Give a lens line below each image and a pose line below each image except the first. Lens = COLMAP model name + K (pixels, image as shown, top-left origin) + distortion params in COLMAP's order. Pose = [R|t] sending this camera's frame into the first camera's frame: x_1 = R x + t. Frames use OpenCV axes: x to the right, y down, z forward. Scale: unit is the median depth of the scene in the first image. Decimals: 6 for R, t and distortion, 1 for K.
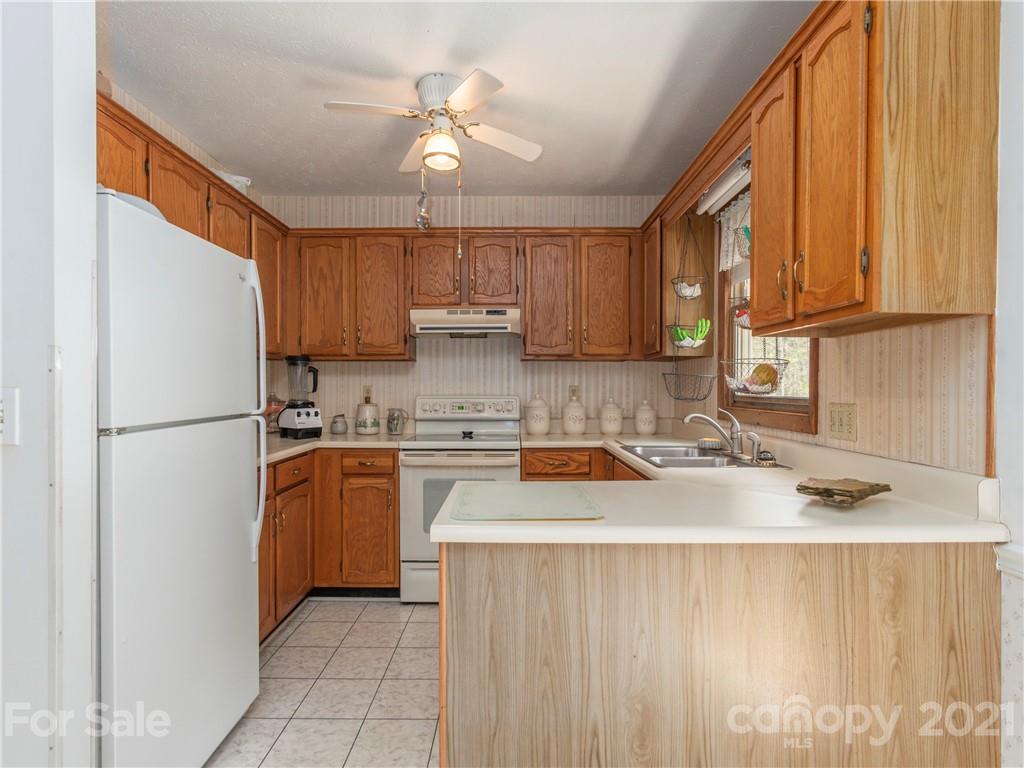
lens RADIAL K [[551.0, 0, 504.7], [0, 551.0, 384.8], [0, 0, 1]] dist [-0.000966, -0.000767]
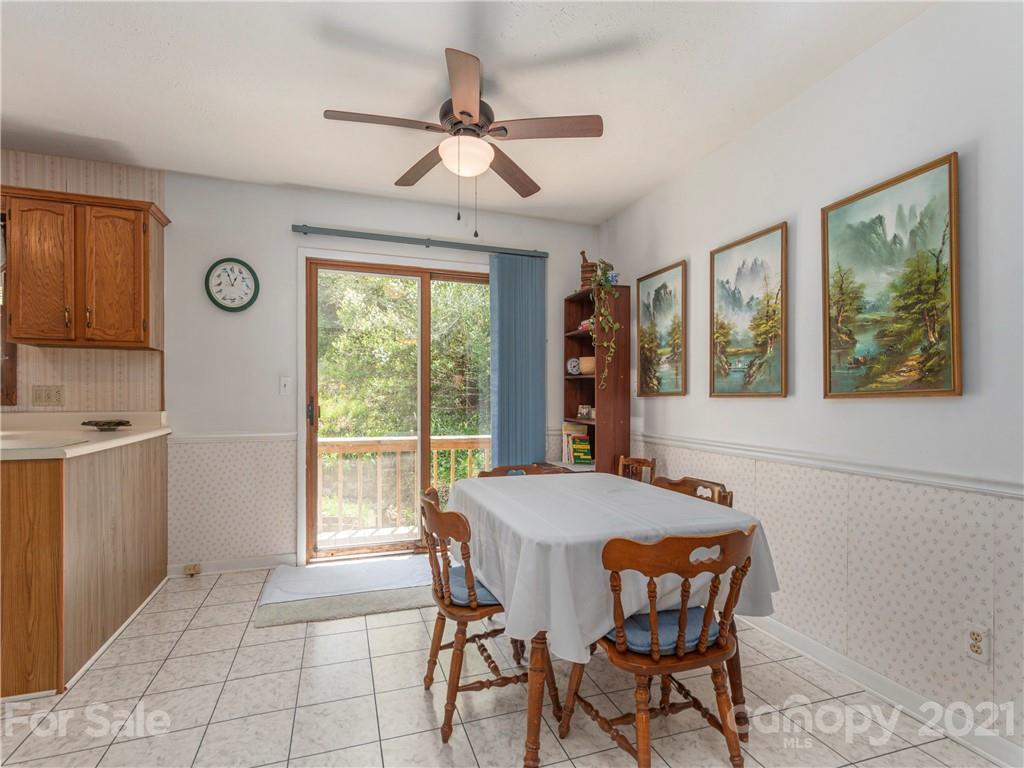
lens RADIAL K [[506.1, 0, 517.1], [0, 506.1, 399.2], [0, 0, 1]] dist [0.006090, 0.000066]
pose [[-0.338162, -0.009627, 0.941039, -0.761530], [-0.009648, 0.999931, 0.006762, 0.027657], [-0.941039, -0.006792, -0.338231, 0.072890]]
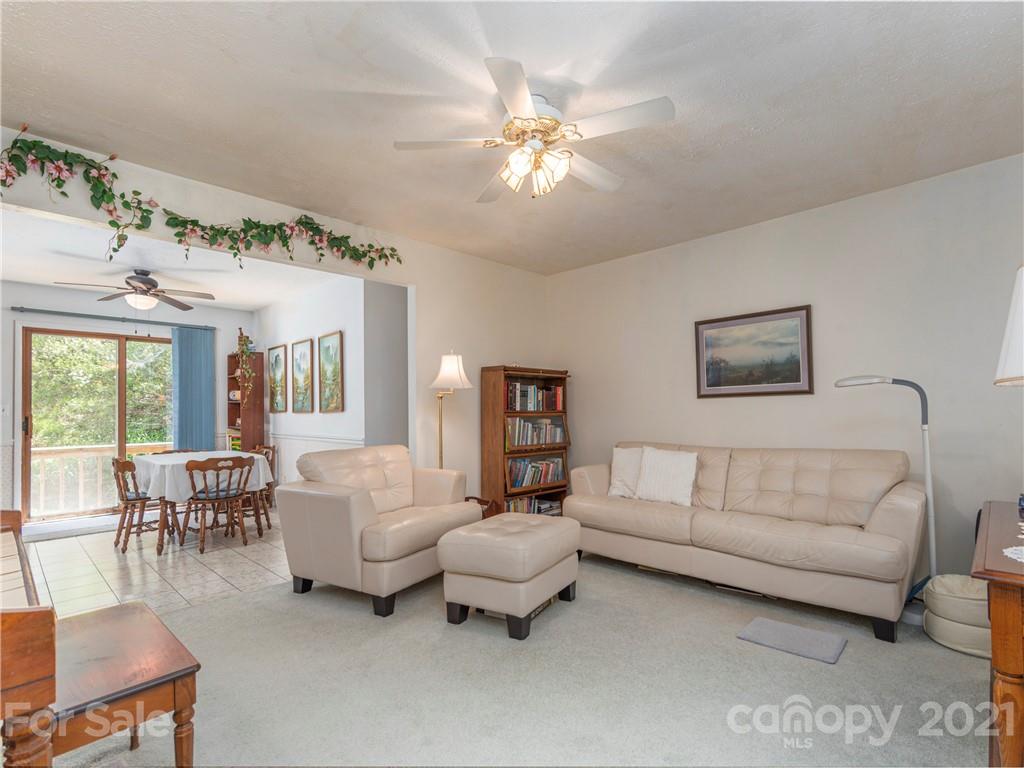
lens RADIAL K [[506.1, 0, 538.7], [0, 506.1, 396.5], [0, 0, 1]] dist [0.006090, 0.000066]
pose [[-0.735217, 0.021396, 0.677494, -1.887769], [0.007106, 0.999690, -0.023860, 0.018833], [-0.677795, -0.012728, -0.735141, 0.201500]]
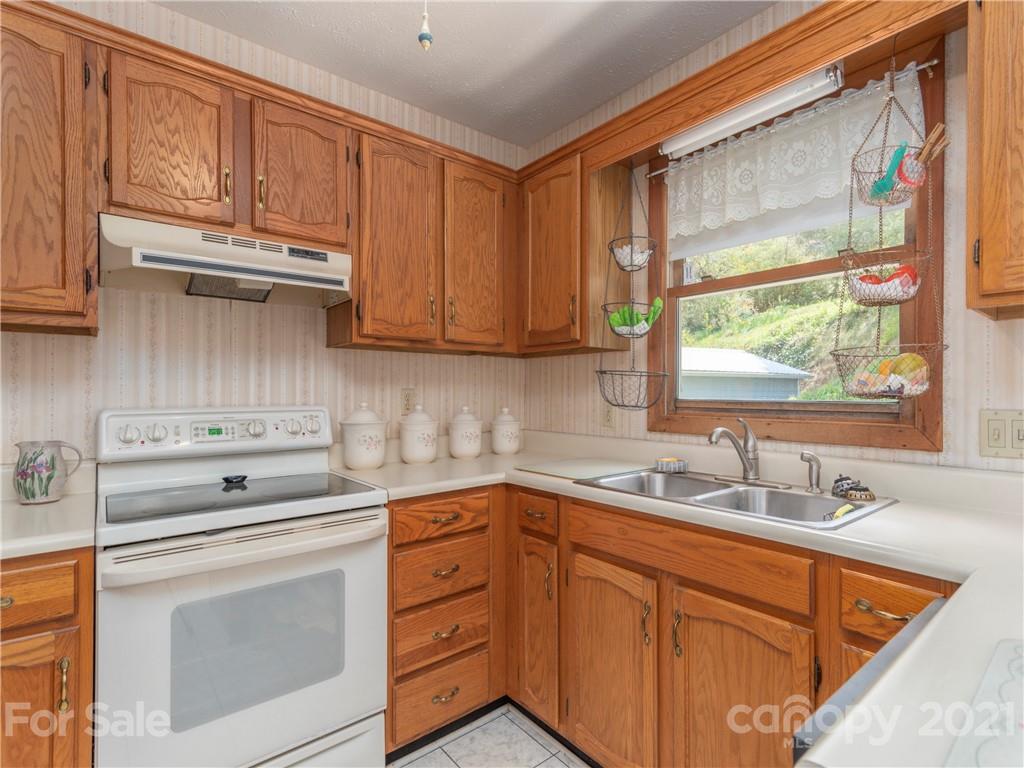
lens RADIAL K [[506.1, 0, 521.2], [0, 506.1, 387.4], [0, 0, 1]] dist [0.006090, 0.000066]
pose [[0.761902, 0.002580, 0.647687, -0.181478], [0.000311, 0.999990, -0.004349, 0.002978], [-0.647692, 0.003515, 0.761894, 0.485274]]
